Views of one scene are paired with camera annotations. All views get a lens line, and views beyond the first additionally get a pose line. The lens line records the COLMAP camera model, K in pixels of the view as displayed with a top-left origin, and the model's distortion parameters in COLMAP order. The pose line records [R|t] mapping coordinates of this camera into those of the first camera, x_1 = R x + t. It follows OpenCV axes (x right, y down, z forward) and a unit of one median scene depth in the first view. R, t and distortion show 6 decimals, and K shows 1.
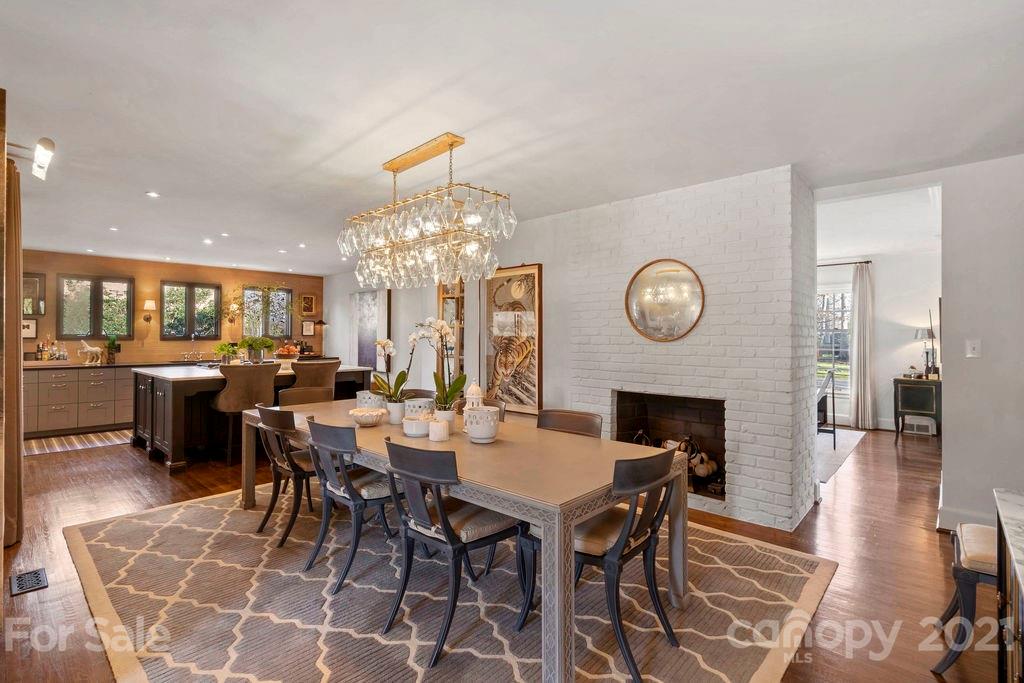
lens RADIAL K [[471.1, 0, 518.6], [0, 471.1, 331.8], [0, 0, 1]] dist [-0.000962, 0.001596]
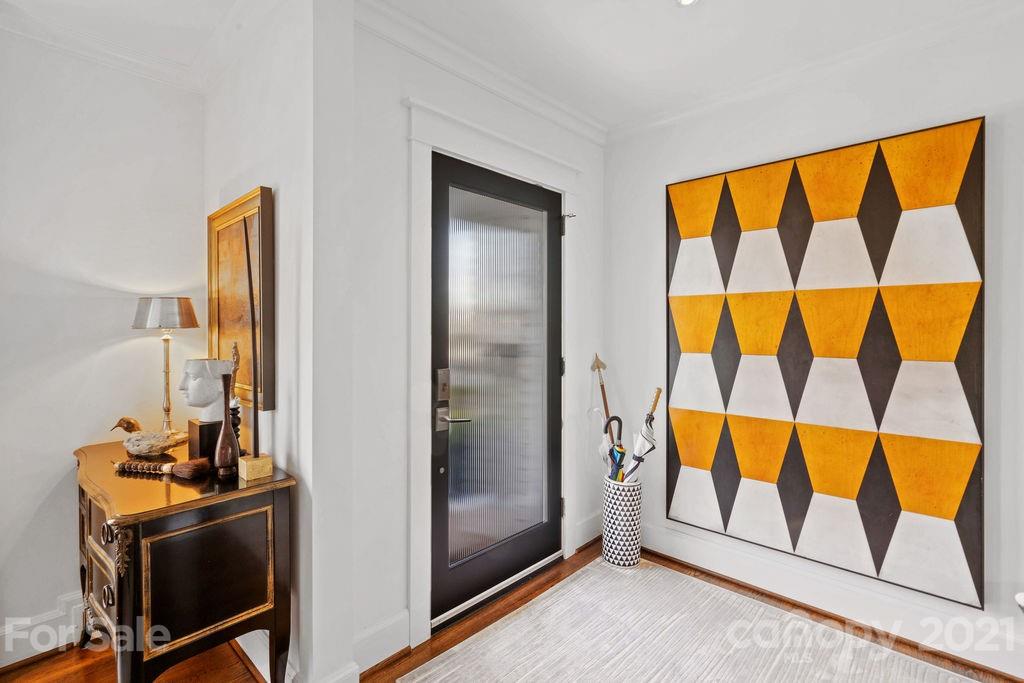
lens RADIAL K [[471.1, 0, 508.4], [0, 471.1, 337.0], [0, 0, 1]] dist [-0.000962, 0.001596]
pose [[0.010714, -0.005706, 0.999926, 0.532531], [-0.013850, 0.999887, 0.005855, 0.015593], [-0.999847, -0.013911, 0.010634, 0.742444]]
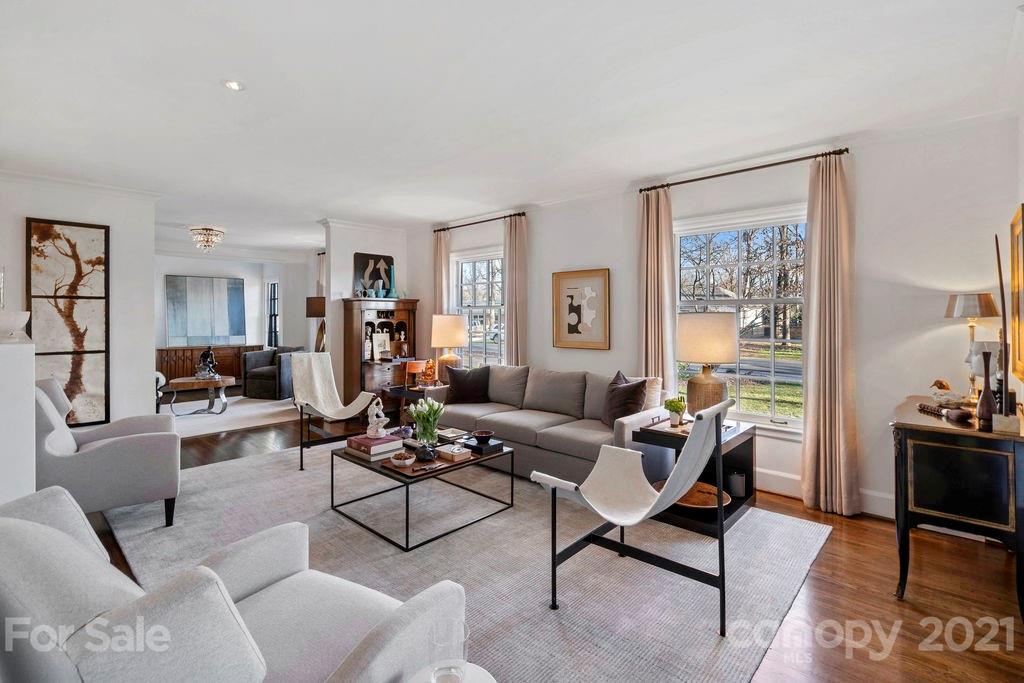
lens RADIAL K [[471.1, 0, 517.0], [0, 471.1, 319.7], [0, 0, 1]] dist [-0.000962, 0.001596]
pose [[0.999984, -0.005563, -0.001387, 0.446300], [0.005582, 0.999879, 0.014545, 0.008615], [0.001306, -0.014553, 0.999893, 0.563504]]
